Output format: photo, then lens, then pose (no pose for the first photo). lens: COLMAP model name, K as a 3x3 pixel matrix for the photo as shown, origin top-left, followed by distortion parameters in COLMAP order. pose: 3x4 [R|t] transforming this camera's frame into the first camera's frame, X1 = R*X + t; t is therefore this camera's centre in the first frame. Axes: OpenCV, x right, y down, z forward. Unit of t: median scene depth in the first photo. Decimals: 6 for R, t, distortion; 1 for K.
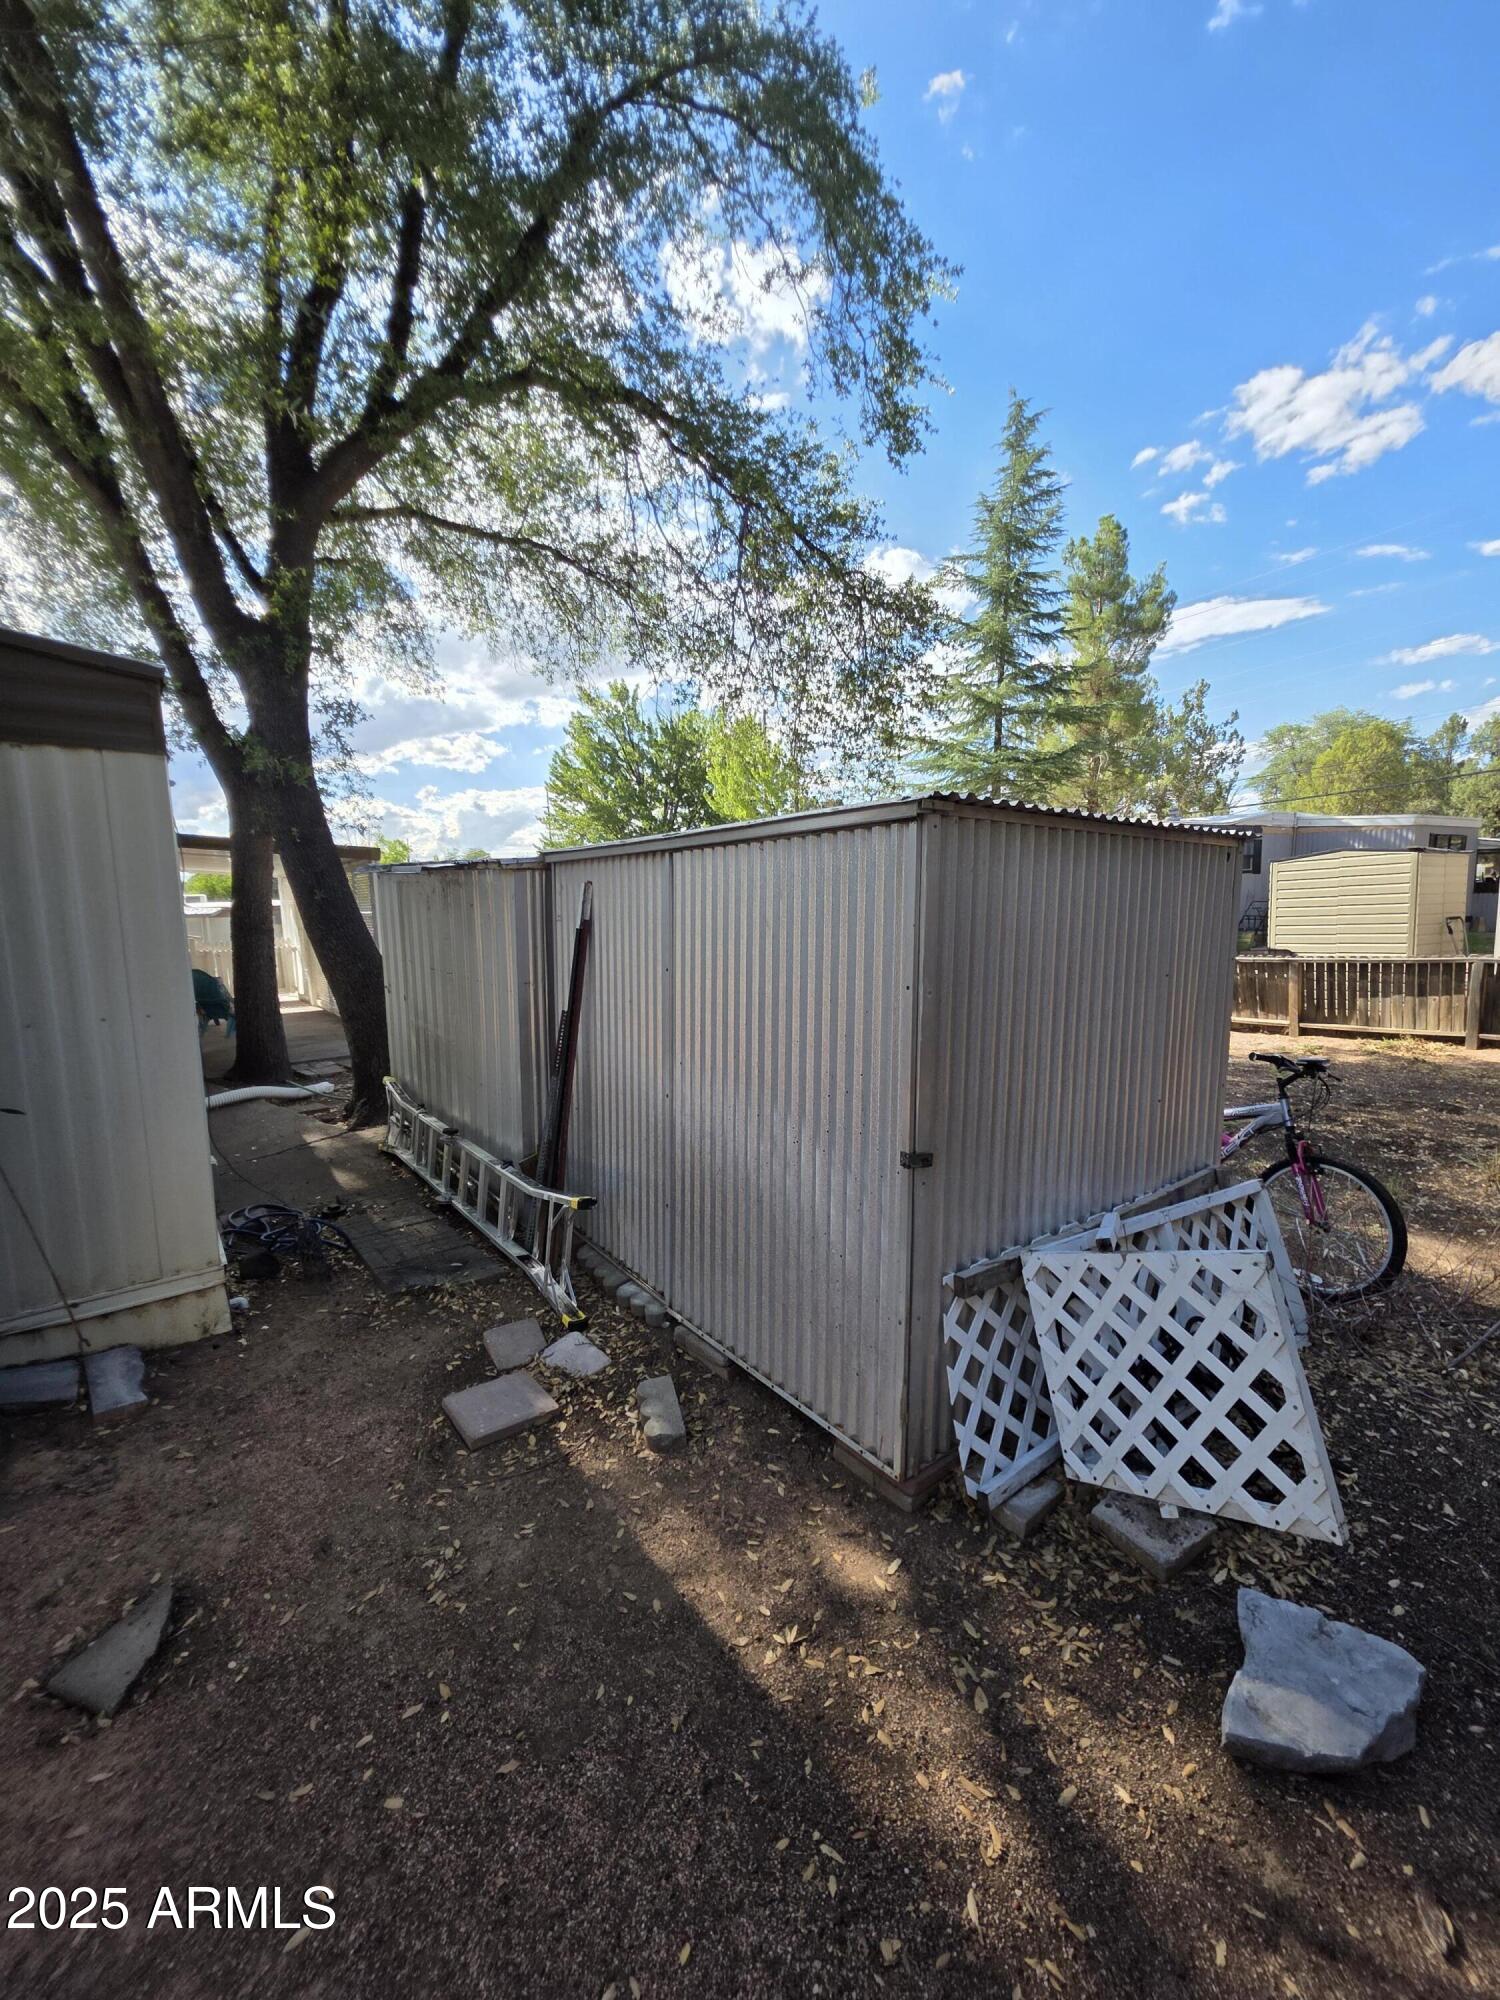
lens RADIAL K [[799.2, 0, 750.9], [0, 799.2, 997.2], [0, 0, 1]] dist [0.000968, 0.000081]
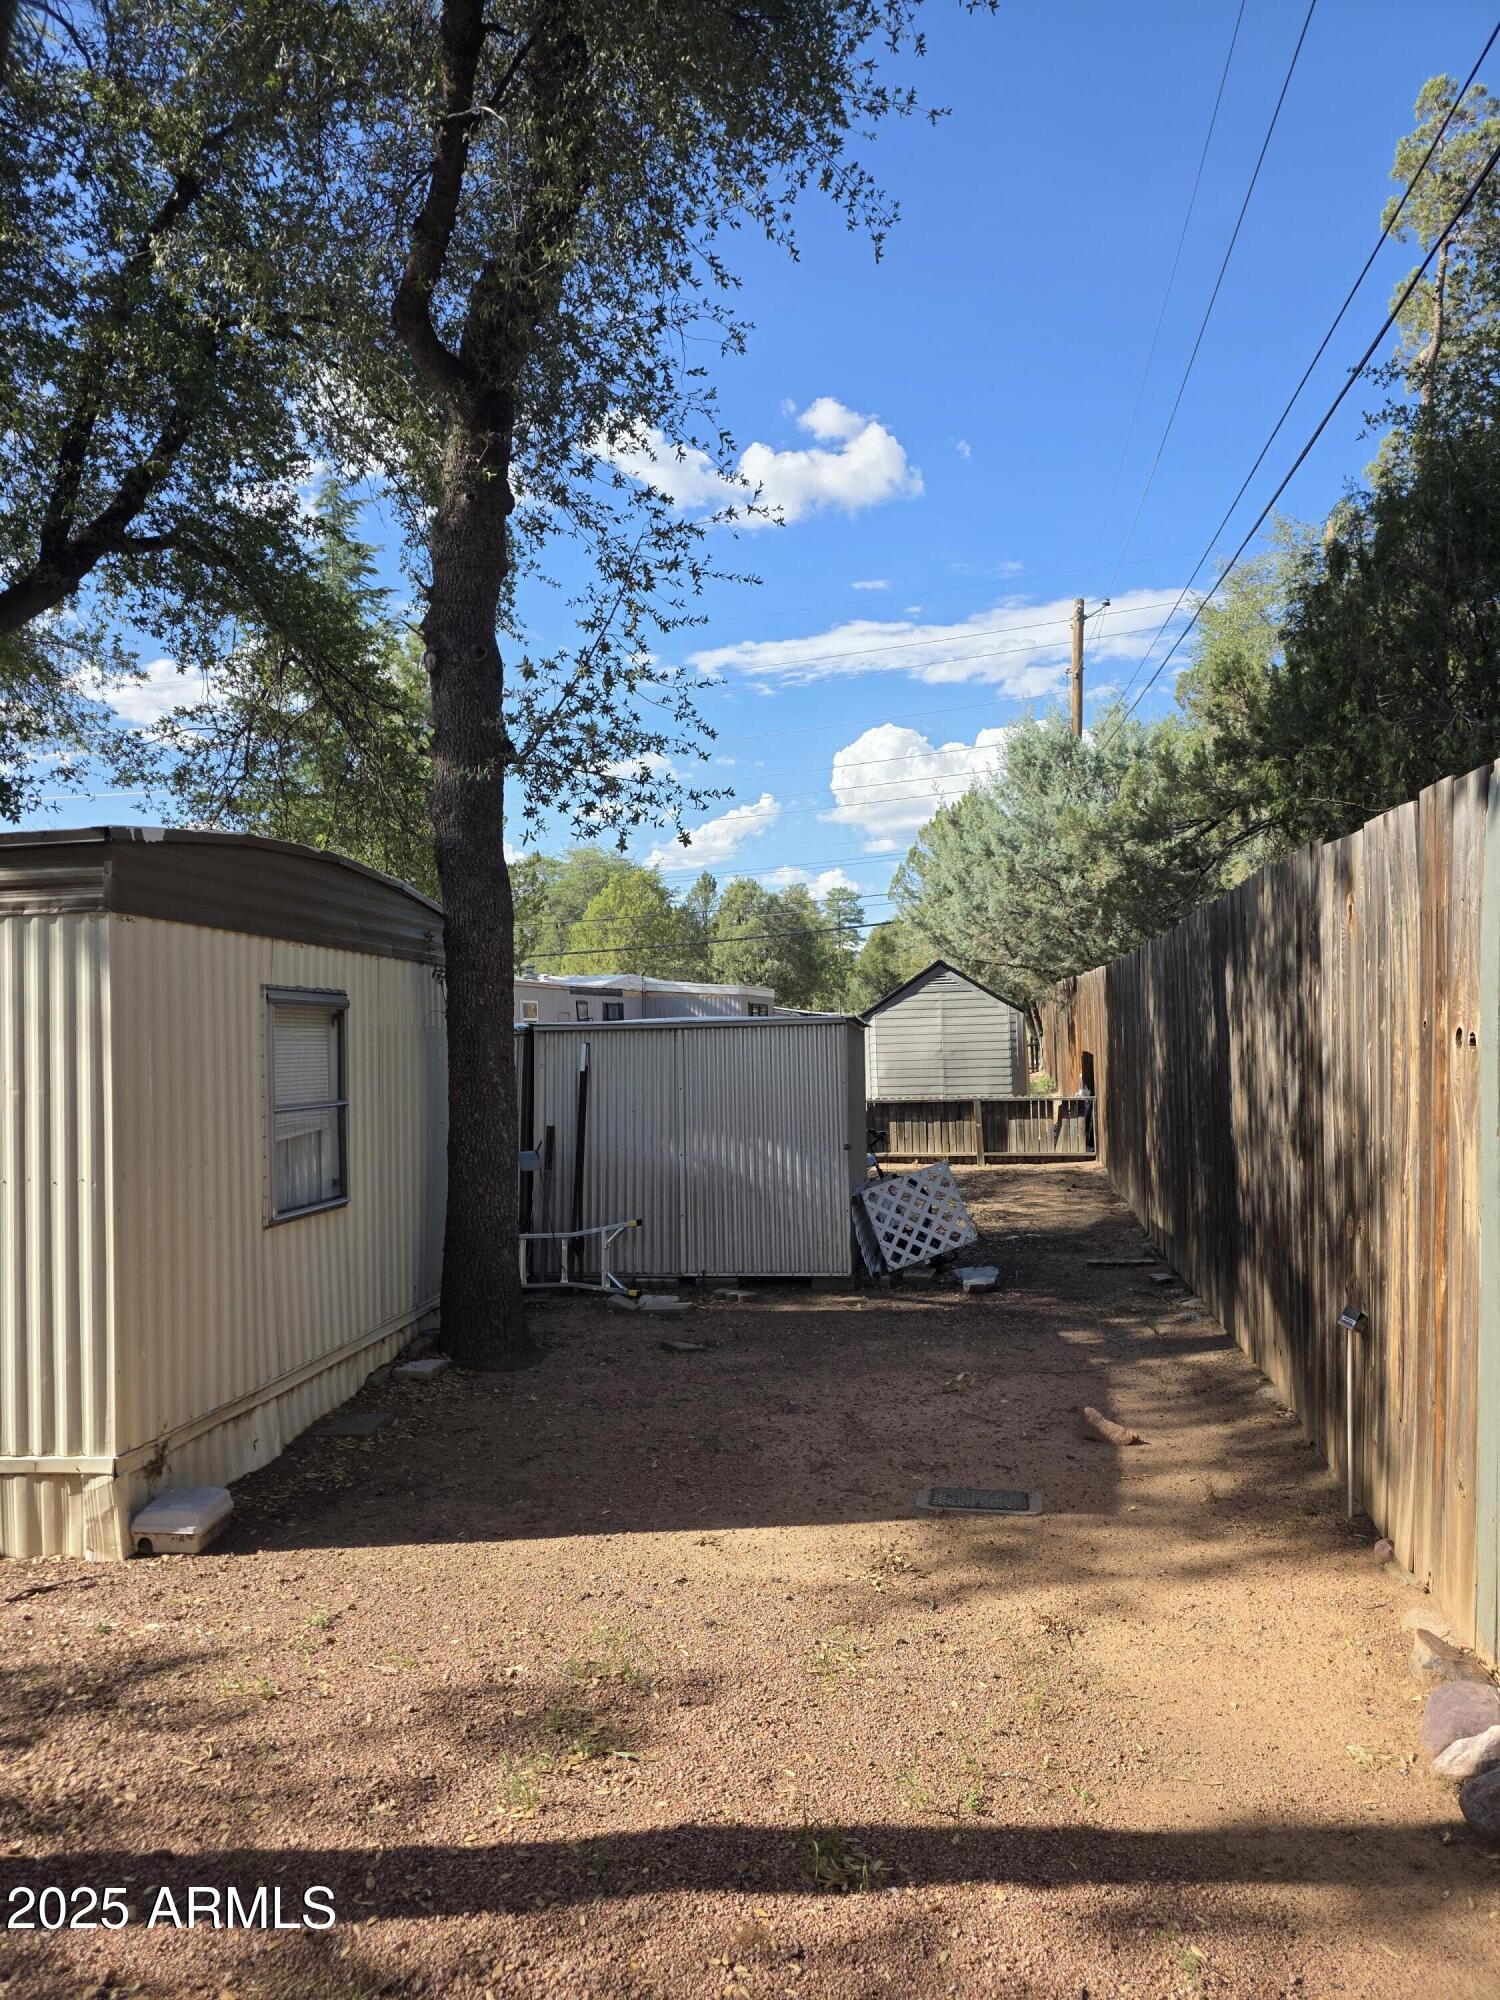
lens RADIAL K [[1291.1, 0, 748.7], [0, 1291.1, 1007.2], [0, 0, 1]] dist [0.063137, -0.051646]
pose [[0.722007, 0.025085, 0.691431, -2.800878], [0.097503, 0.985681, -0.137574, 0.300960], [-0.684981, 0.166746, 0.709222, -1.749015]]
